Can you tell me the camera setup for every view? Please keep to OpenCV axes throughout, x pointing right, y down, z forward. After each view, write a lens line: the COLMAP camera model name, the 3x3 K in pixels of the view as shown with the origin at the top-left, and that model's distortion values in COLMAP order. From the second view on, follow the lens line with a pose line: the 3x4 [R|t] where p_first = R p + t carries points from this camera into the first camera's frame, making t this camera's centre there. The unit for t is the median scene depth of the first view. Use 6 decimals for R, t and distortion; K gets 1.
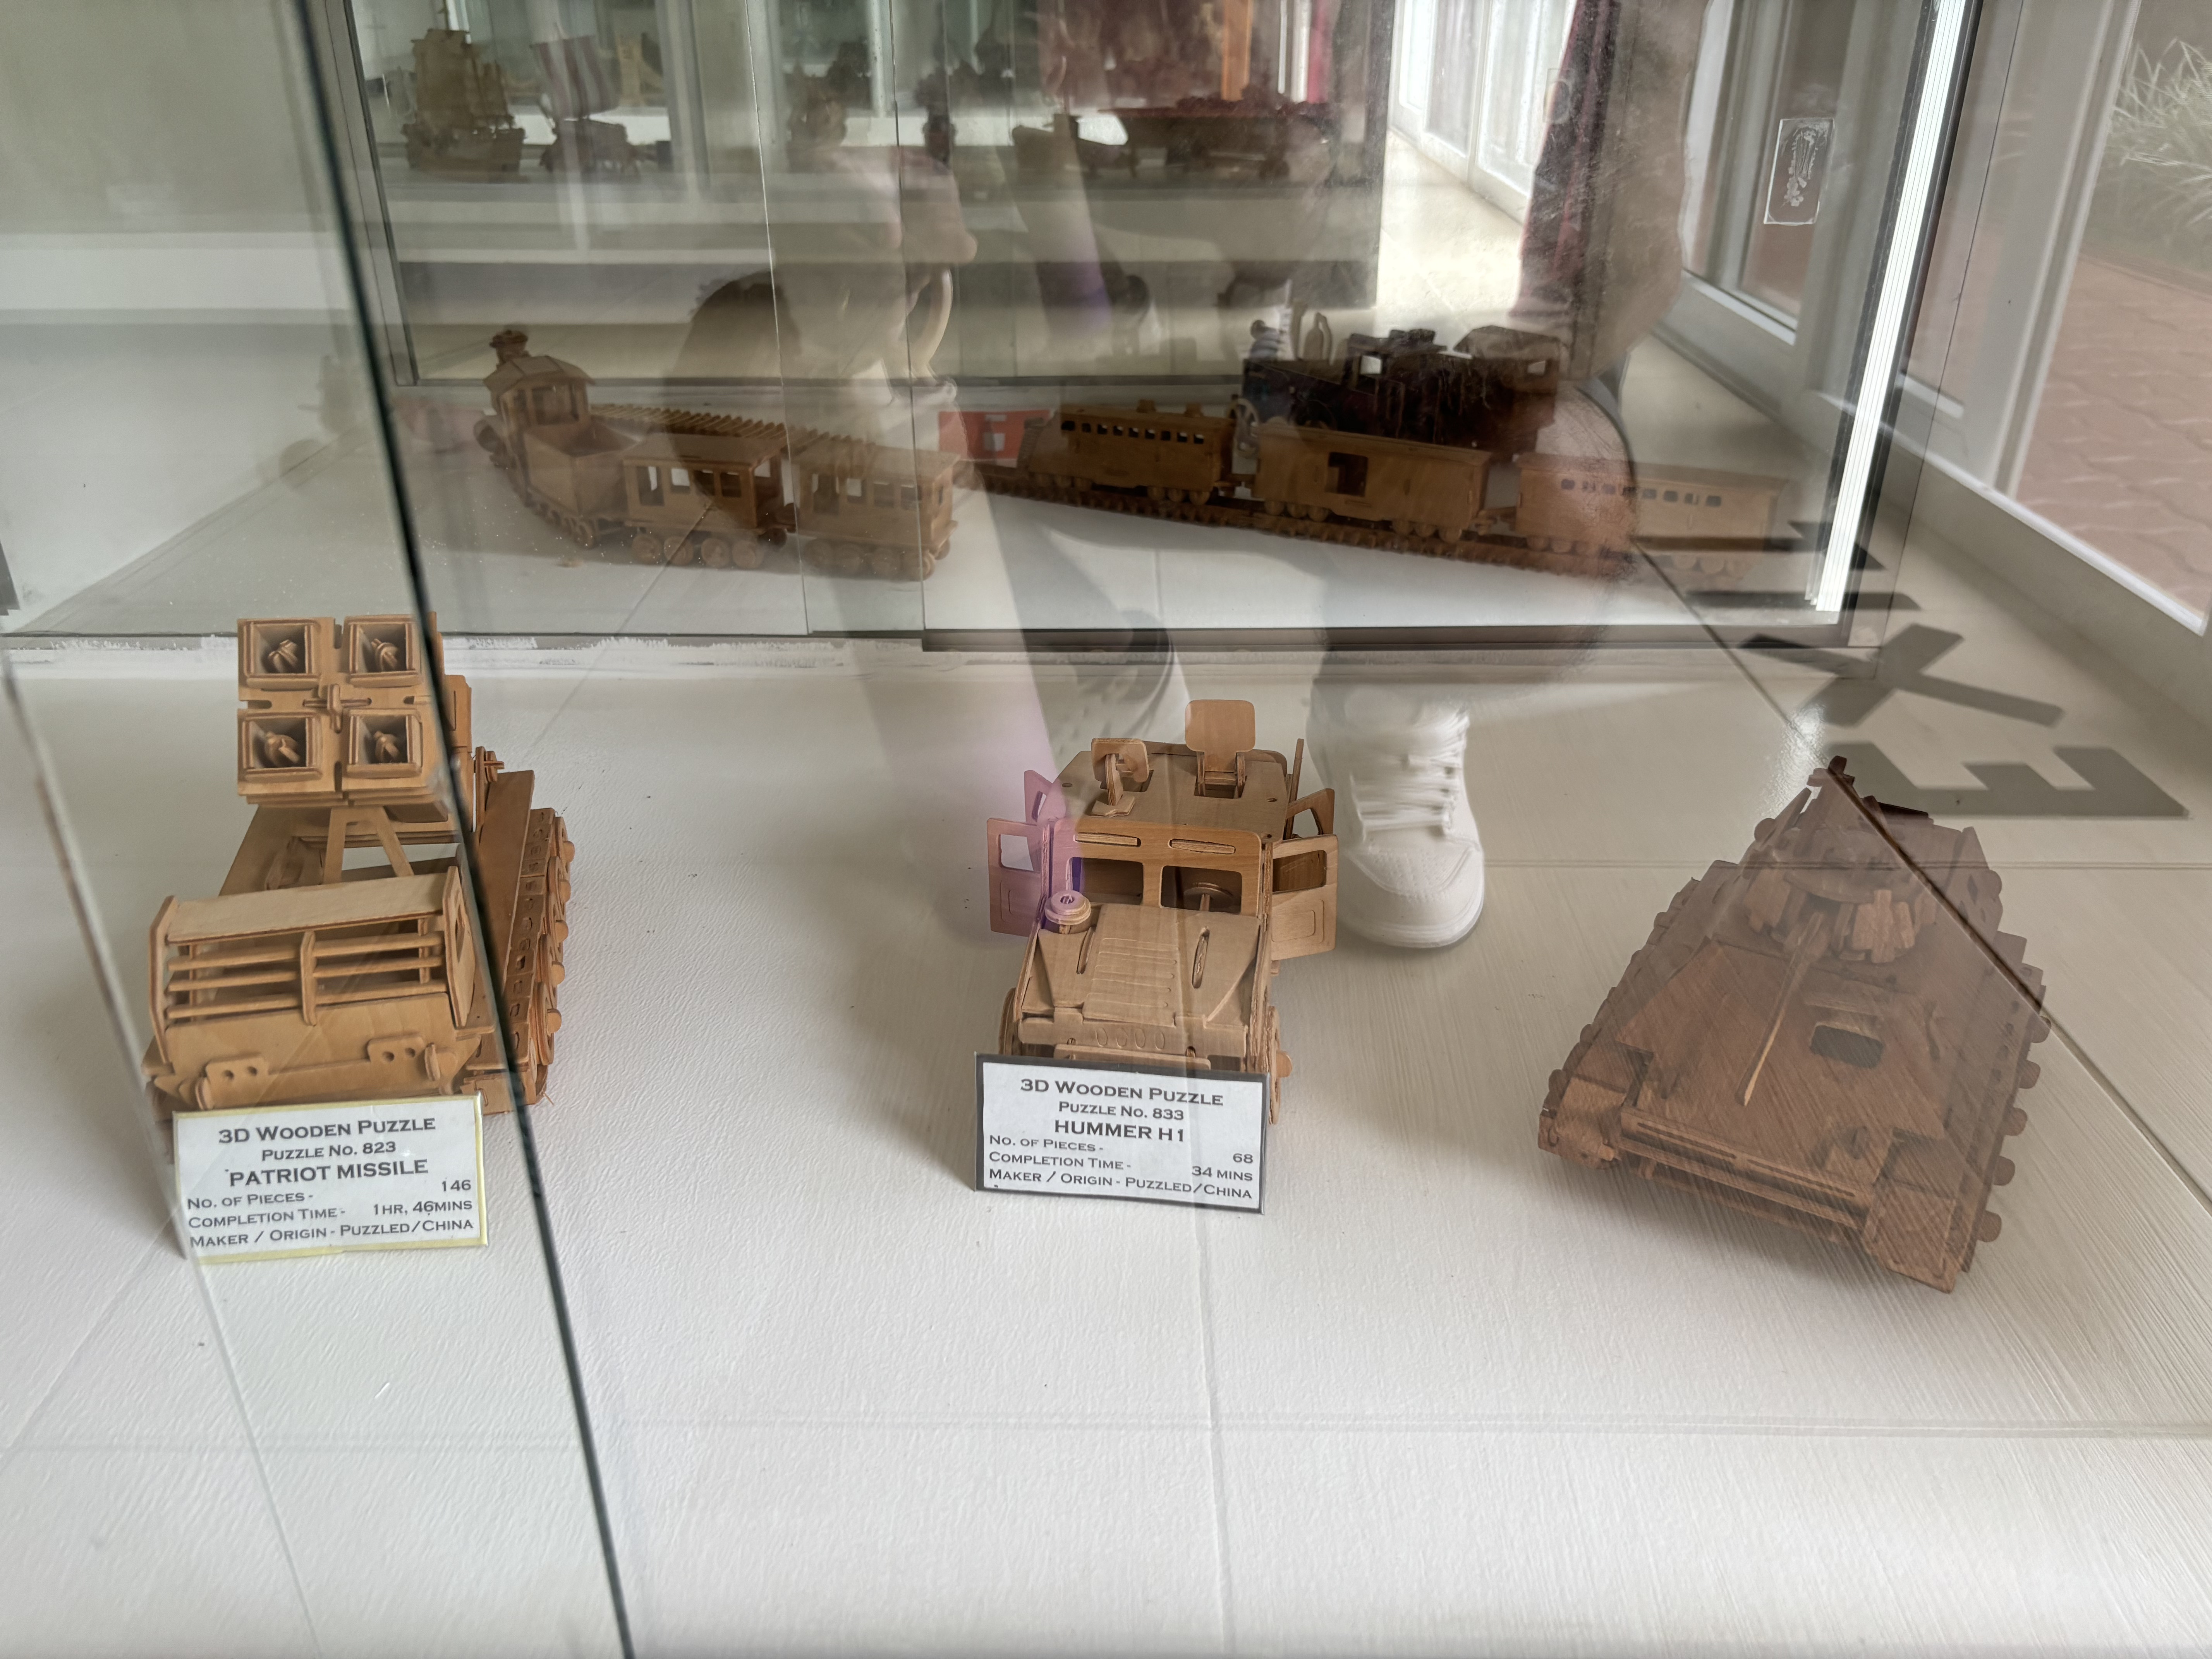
lens RADIAL K [[1704.3, 0, 1103.1], [0, 1704.3, 832.9], [0, 0, 1]] dist [0.046411, -0.062211]
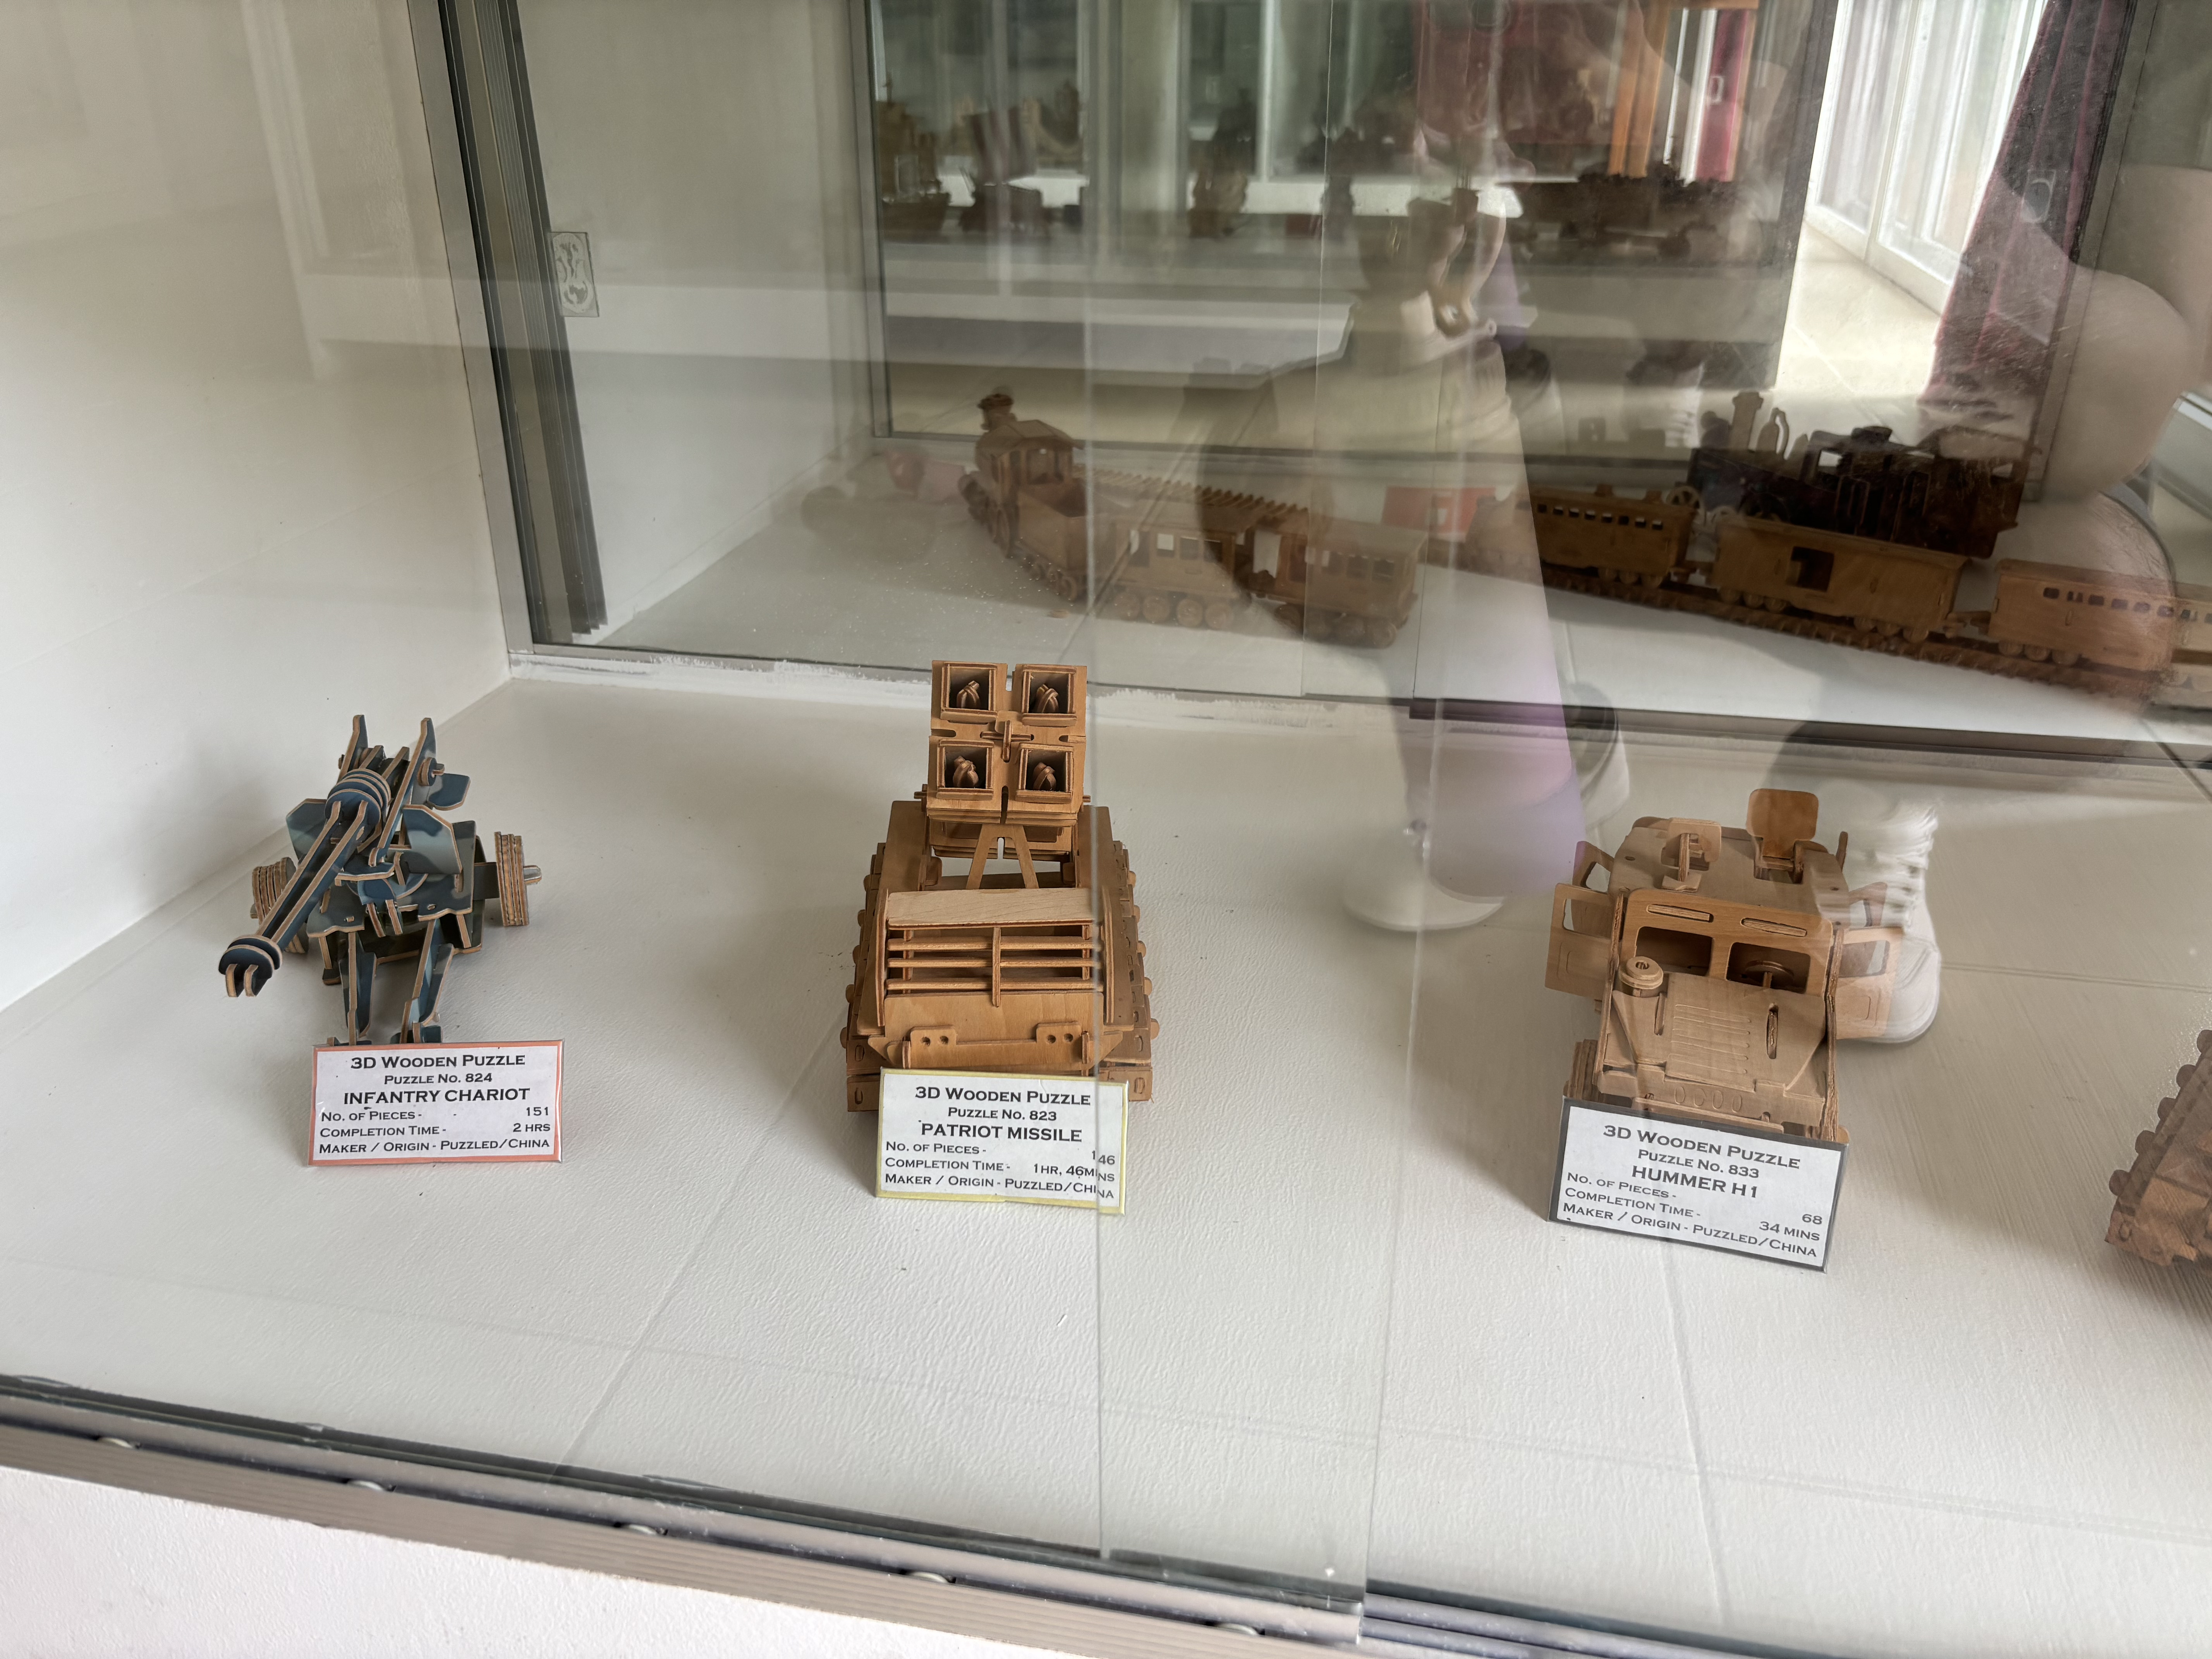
lens RADIAL K [[1694.2, 0, 1105.5], [0, 1694.2, 818.8], [0, 0, 1]] dist [0.150549, -0.336936]
pose [[0.982436, 0.082338, -0.167451, -0.154798], [-0.088389, 0.995664, -0.028998, 0.007542], [0.164338, 0.043289, 0.985454, -0.121972]]
